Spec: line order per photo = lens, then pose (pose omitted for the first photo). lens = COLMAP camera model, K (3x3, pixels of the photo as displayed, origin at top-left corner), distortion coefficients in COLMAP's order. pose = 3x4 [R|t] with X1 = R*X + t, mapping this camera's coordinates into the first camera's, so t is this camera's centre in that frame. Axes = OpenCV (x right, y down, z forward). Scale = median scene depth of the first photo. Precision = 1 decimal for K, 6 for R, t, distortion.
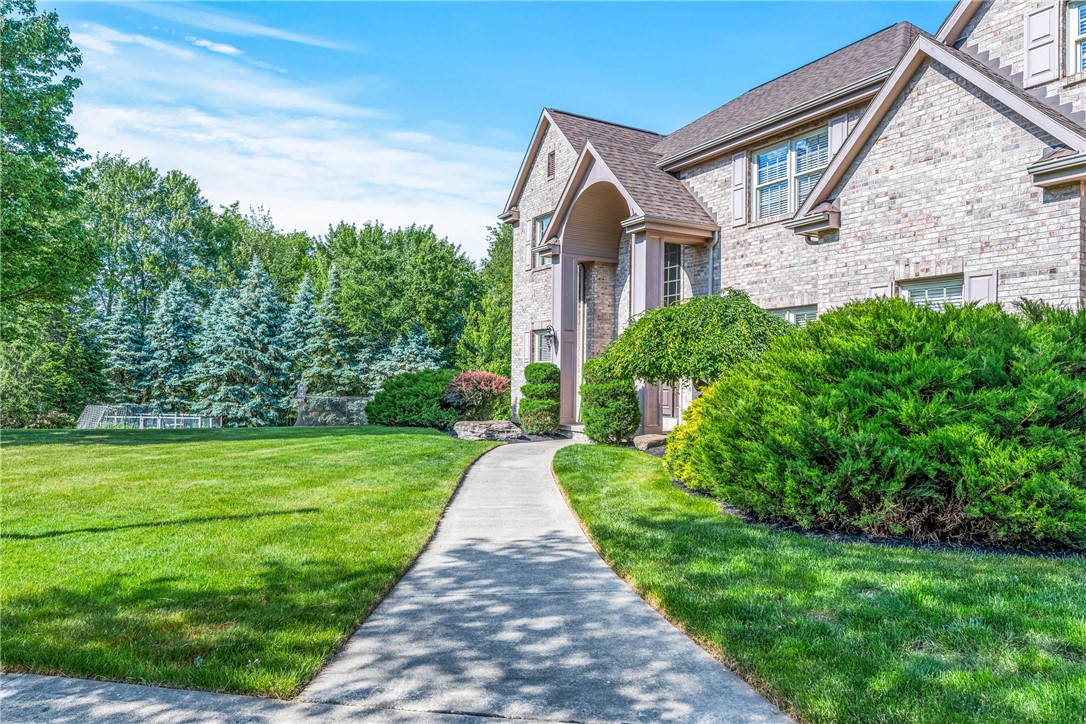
lens RADIAL K [[730.7, 0, 546.2], [0, 730.7, 362.8], [0, 0, 1]] dist [0.009765, -0.007001]
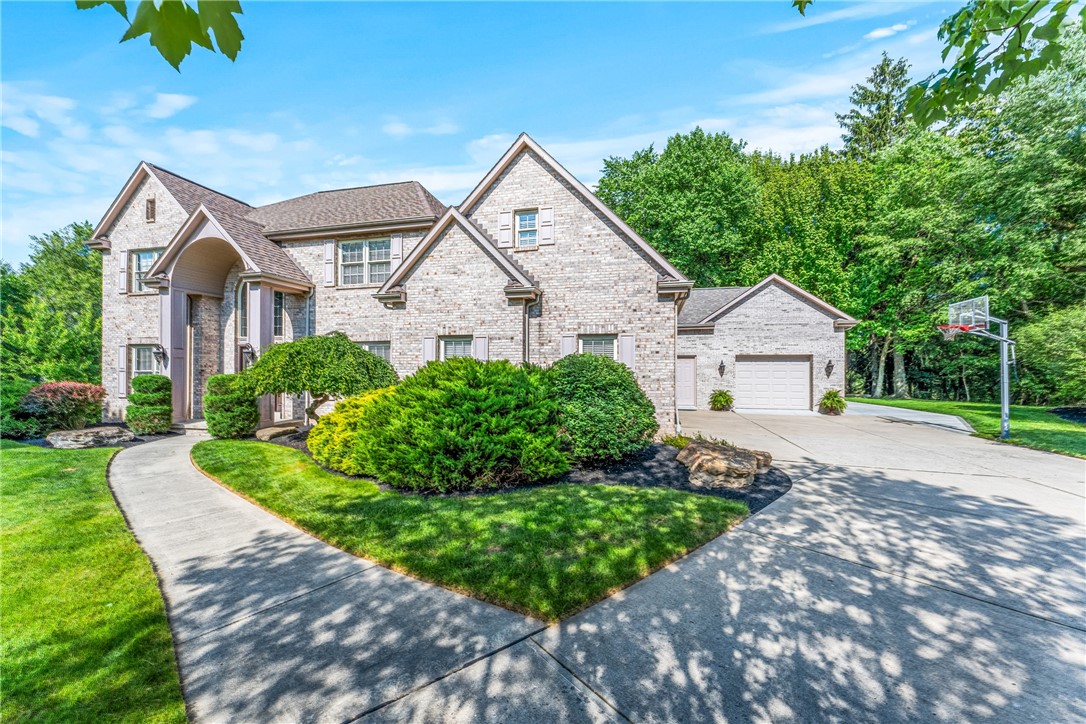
lens RADIAL K [[433.6, 0, 535.8], [0, 433.6, 362.7], [0, 0, 1]] dist [0.002593, -0.000893]
pose [[0.694123, -0.006638, 0.719826, -0.140533], [-0.006245, 0.999864, 0.015242, -0.061427], [-0.719830, -0.015075, 0.693987, 0.061418]]
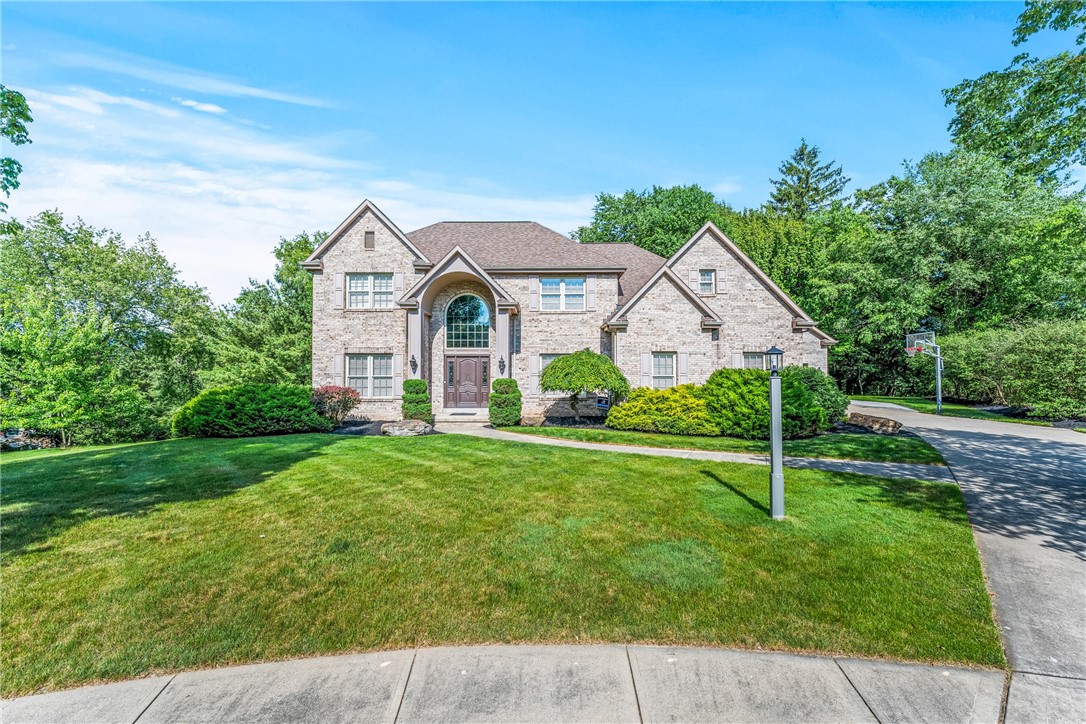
lens RADIAL K [[433.6, 0, 535.0], [0, 433.6, 362.6], [0, 0, 1]] dist [0.002593, -0.000893]
pose [[0.504428, 0.001286, 0.863453, -1.130580], [-0.011625, 0.999918, 0.005302, -0.073688], [-0.863376, -0.012712, 0.504402, 0.562548]]
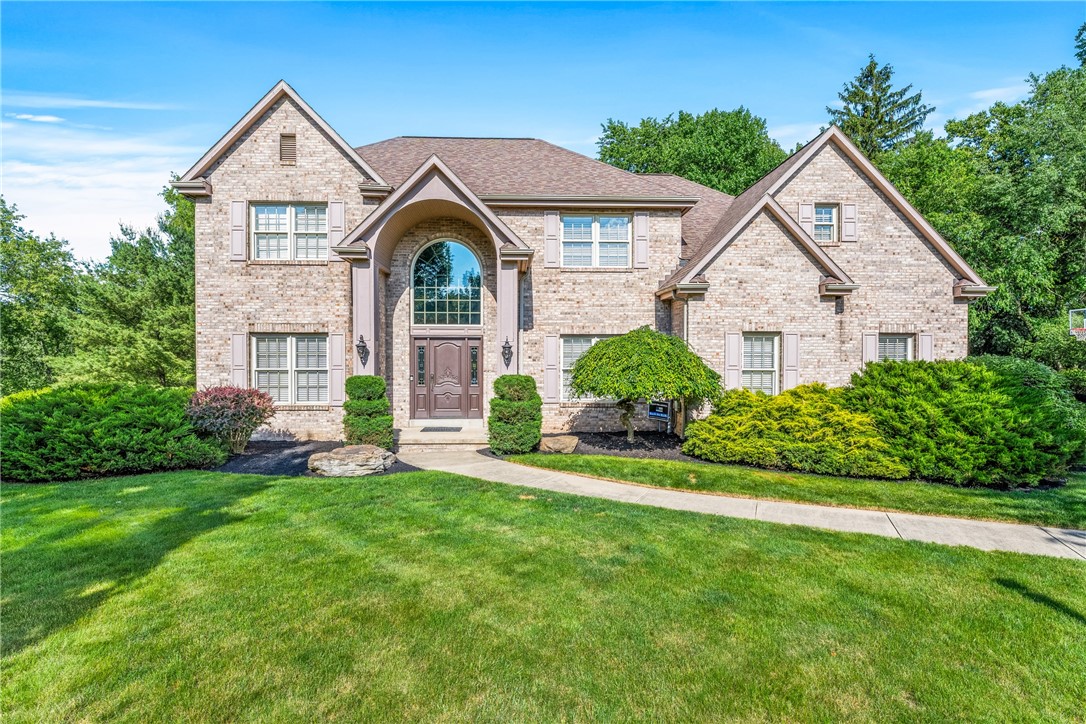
lens RADIAL K [[520.4, 0, 525.5], [0, 520.4, 364.2], [0, 0, 1]] dist [-0.002461, -0.000306]
pose [[0.466860, -0.028951, 0.883857, -0.844395], [-0.015055, 0.999059, 0.040677, -0.076777], [-0.884203, -0.032297, 0.465985, 0.880005]]
